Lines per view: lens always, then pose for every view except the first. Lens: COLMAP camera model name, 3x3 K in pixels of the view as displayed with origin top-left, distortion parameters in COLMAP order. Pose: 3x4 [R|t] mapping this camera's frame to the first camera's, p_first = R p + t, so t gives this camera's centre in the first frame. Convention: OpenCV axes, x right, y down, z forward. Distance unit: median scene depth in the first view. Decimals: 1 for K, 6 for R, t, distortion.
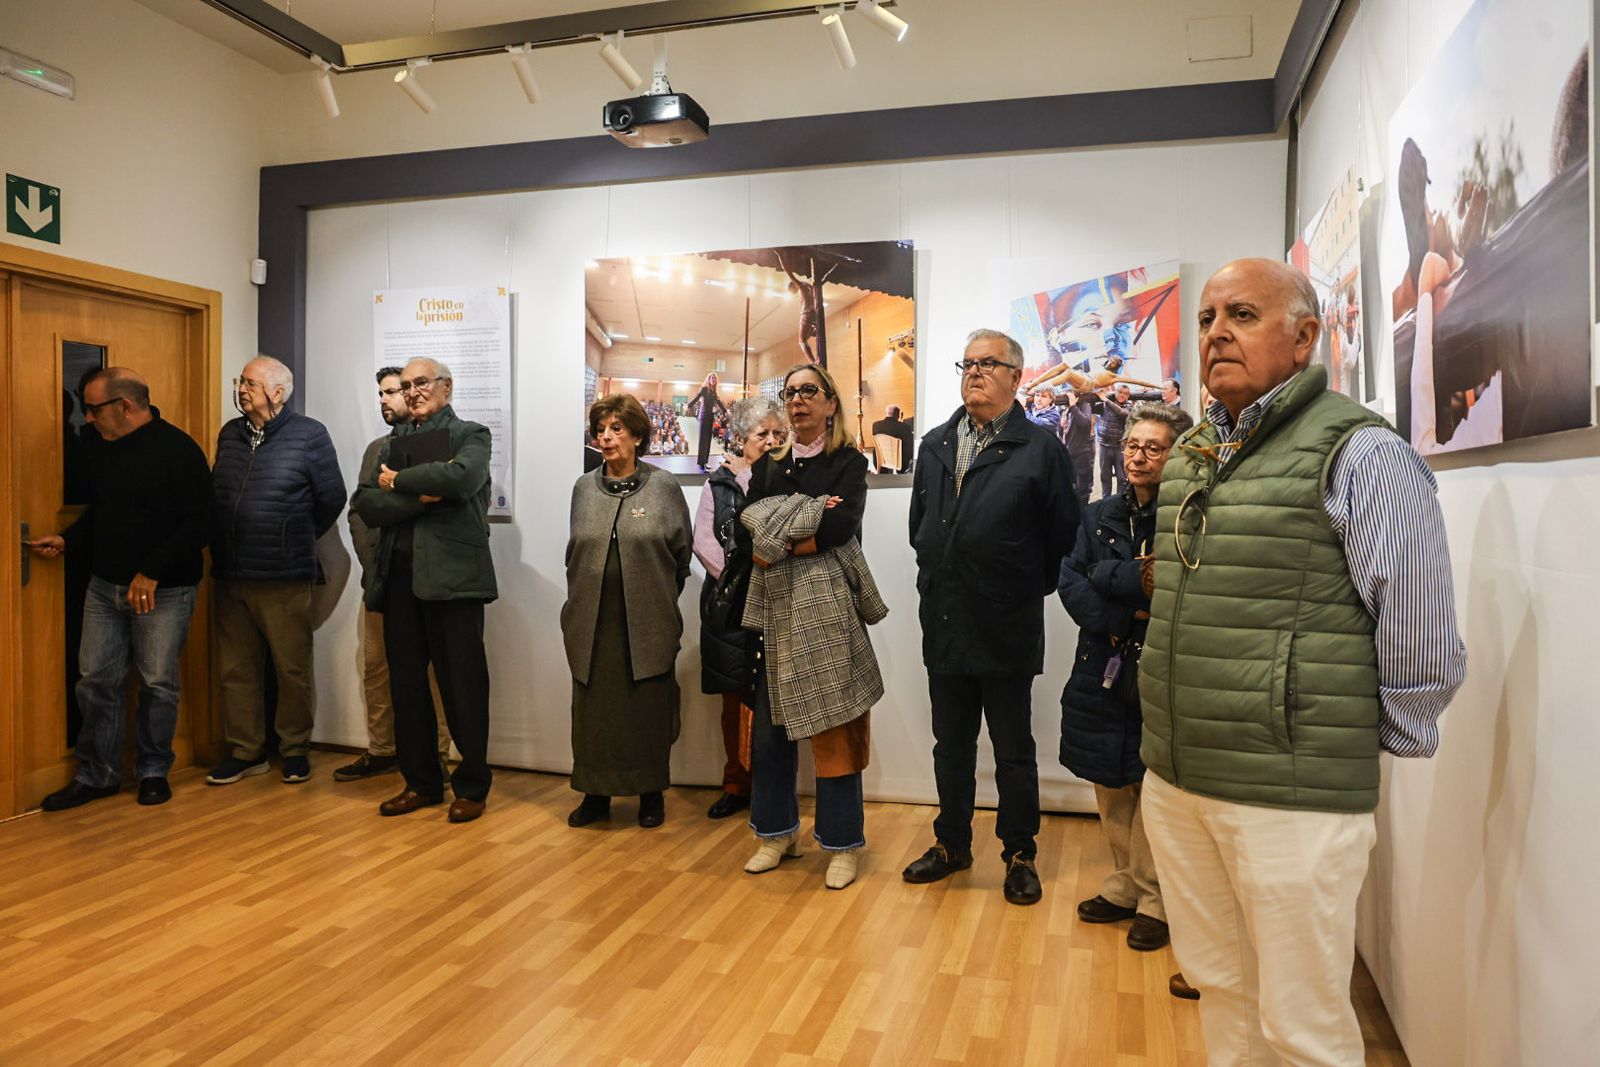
lens RADIAL K [[1113.1, 0, 794.4], [0, 1113.1, 518.3], [0, 0, 1]] dist [-0.047578, 0.047932]
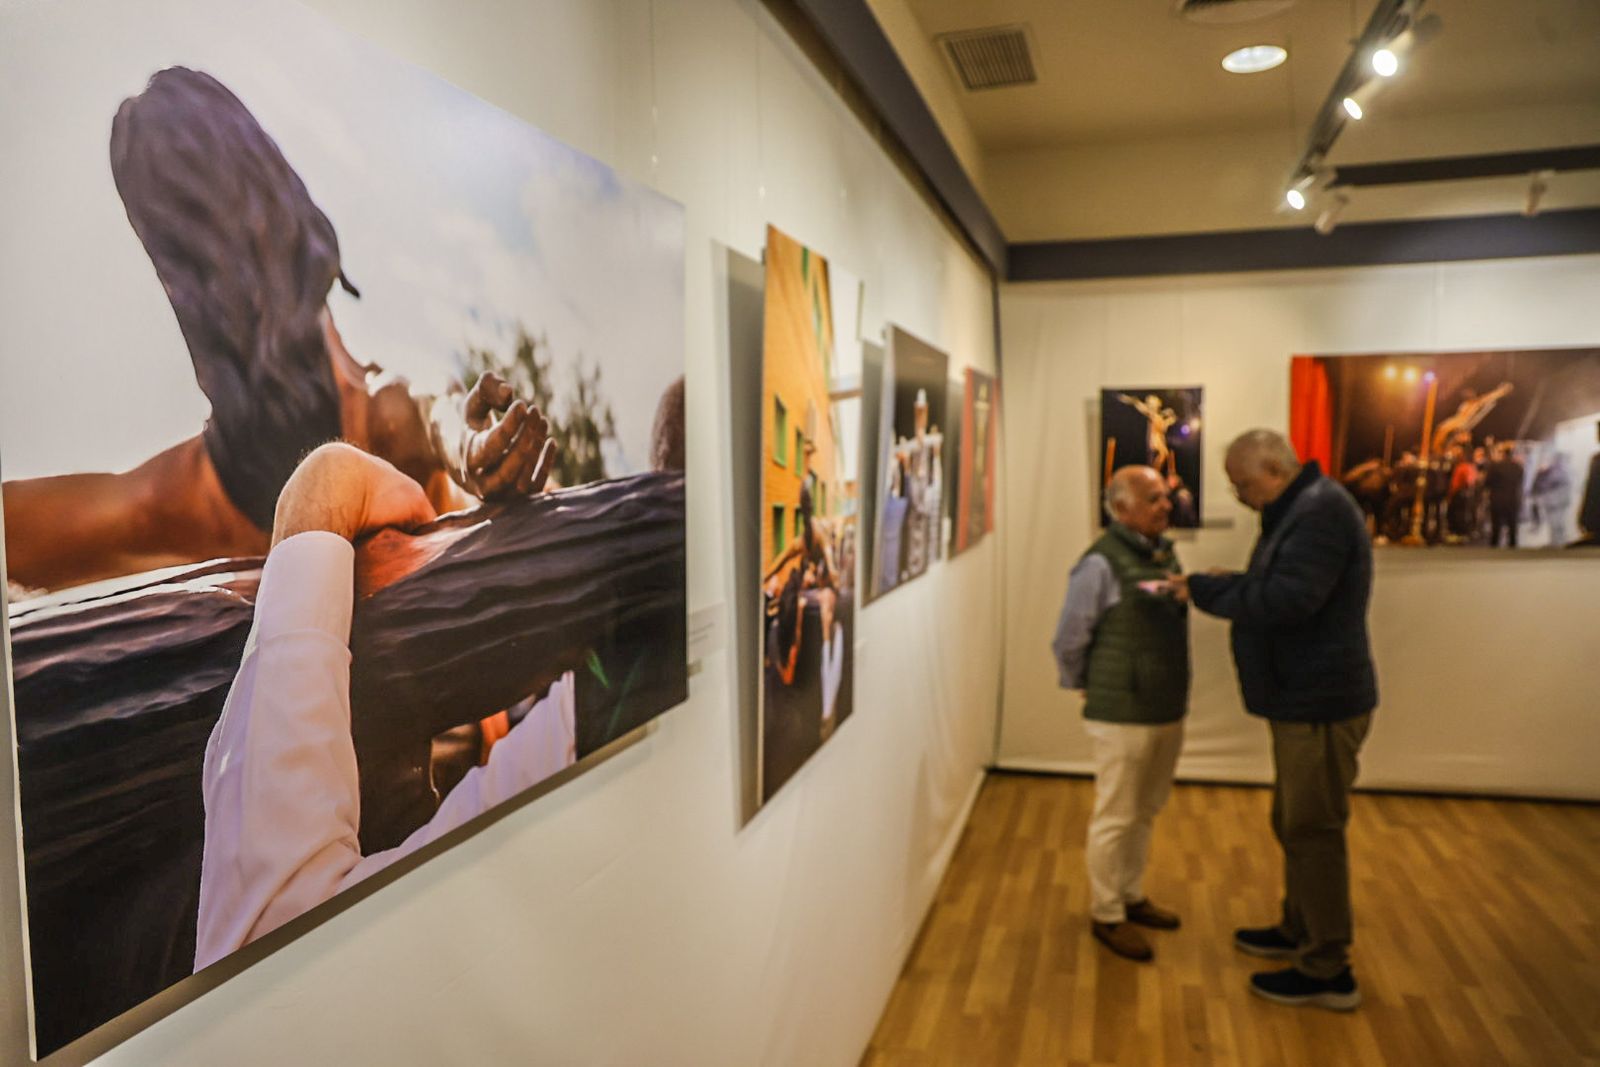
lens RADIAL K [[1113.1, 0, 812.0], [0, 1113.1, 530.9], [0, 0, 1]] dist [-0.047578, 0.047932]
pose [[-0.999858, 0.015208, -0.007321, 0.199403], [0.014513, 0.996093, 0.087106, -0.123331], [0.008617, 0.086988, -0.996172, 0.733296]]
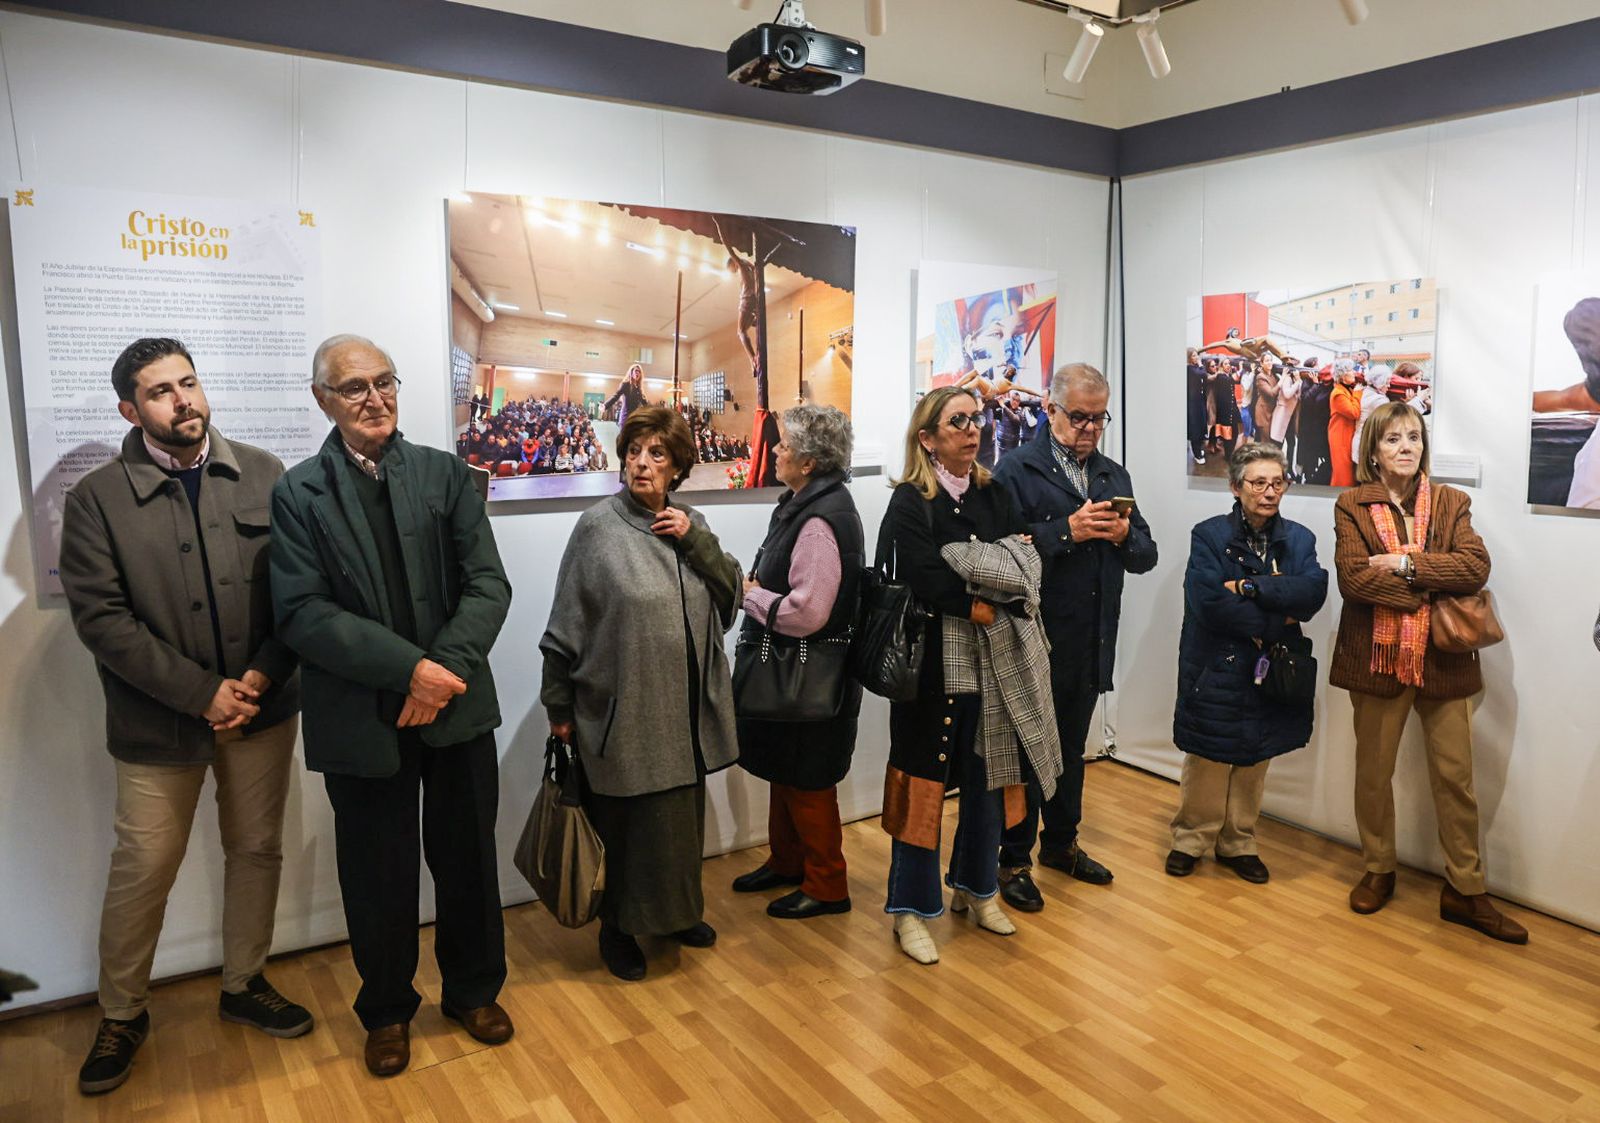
lens RADIAL K [[1148.4, 0, 878.0], [0, 1148.4, 551.5], [0, 0, 1]] dist [-0.049330, 0.030912]
pose [[0.631206, -0.107547, 0.768123, -0.687969], [0.016531, 0.991980, 0.125305, -0.113728], [-0.775439, -0.066396, 0.627922, 0.412203]]
